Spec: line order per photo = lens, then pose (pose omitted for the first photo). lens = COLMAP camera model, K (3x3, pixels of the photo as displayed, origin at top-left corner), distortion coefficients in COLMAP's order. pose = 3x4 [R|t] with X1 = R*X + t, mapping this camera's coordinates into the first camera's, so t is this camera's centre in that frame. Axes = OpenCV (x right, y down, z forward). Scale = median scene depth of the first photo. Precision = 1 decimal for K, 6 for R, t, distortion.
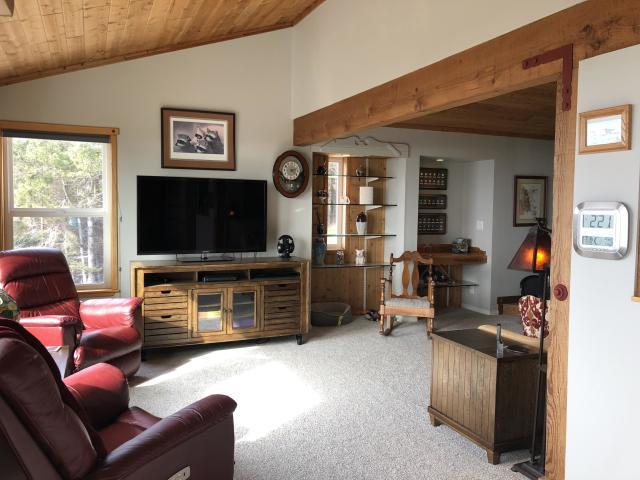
lens RADIAL K [[525.1, 0, 319.9], [0, 525.1, 238.7], [0, 0, 1]] dist [-0.001902, -0.022750]
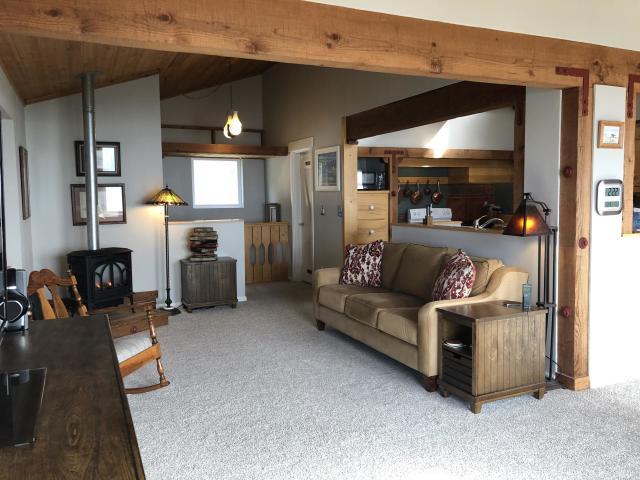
lens RADIAL K [[525.1, 0, 319.4], [0, 525.1, 238.3], [0, 0, 1]] dist [-0.001902, -0.022750]
pose [[-0.005768, -0.089233, 0.995994, -0.326620], [0.075554, 0.993125, 0.089414, -0.031335], [-0.997125, 0.075767, 0.001014, 0.580922]]
